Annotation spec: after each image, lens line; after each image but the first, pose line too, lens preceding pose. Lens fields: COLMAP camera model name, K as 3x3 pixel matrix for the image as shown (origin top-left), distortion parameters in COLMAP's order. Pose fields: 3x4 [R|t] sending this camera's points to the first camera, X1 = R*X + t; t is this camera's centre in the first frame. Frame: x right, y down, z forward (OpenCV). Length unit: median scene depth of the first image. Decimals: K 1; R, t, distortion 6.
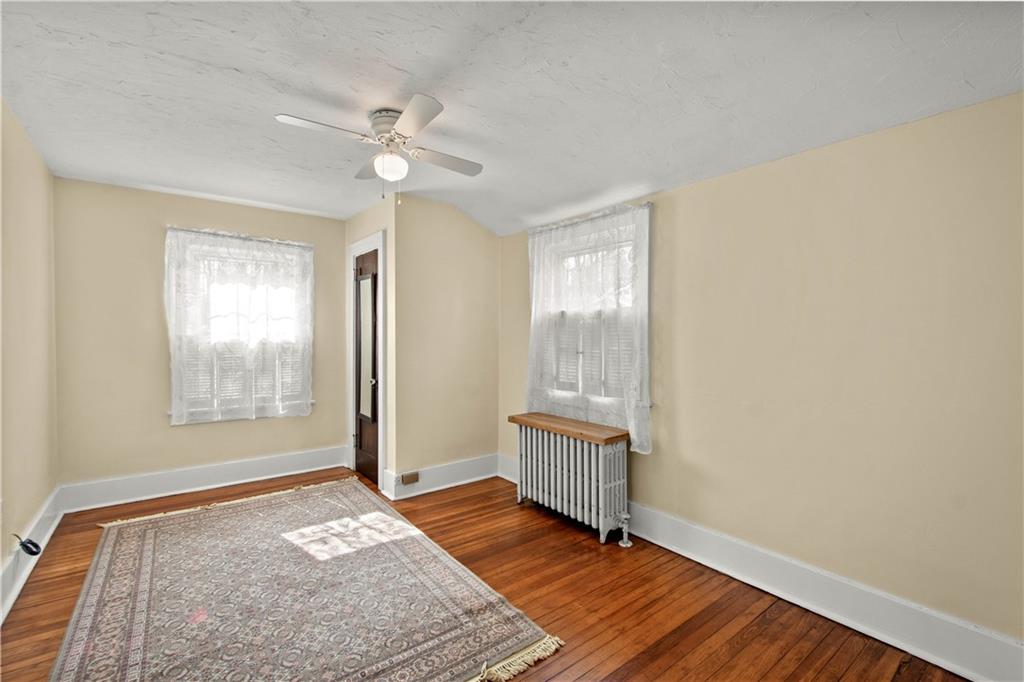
lens RADIAL K [[450.6, 0, 515.5], [0, 450.6, 337.7], [0, 0, 1]] dist [0.002903, -0.000098]
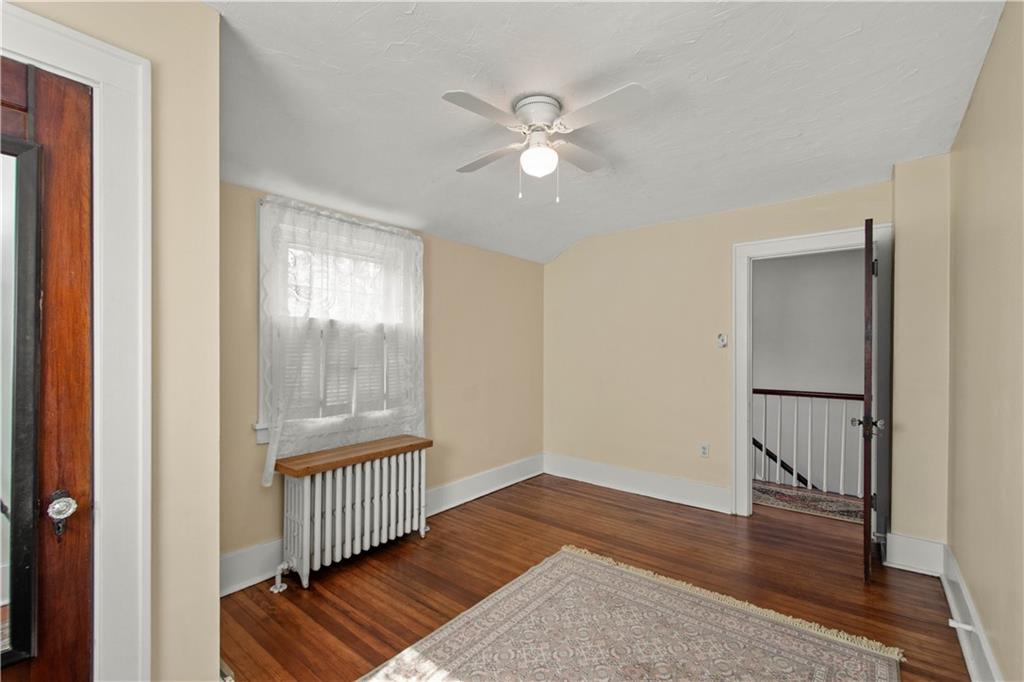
lens RADIAL K [[450.6, 0, 514.2], [0, 450.6, 342.5], [0, 0, 1]] dist [0.002903, -0.000098]
pose [[-0.243846, 0.000976, 0.969813, -0.843507], [0.003924, 0.999992, -0.000019, -0.017886], [-0.969806, 0.003800, -0.243848, 0.953706]]
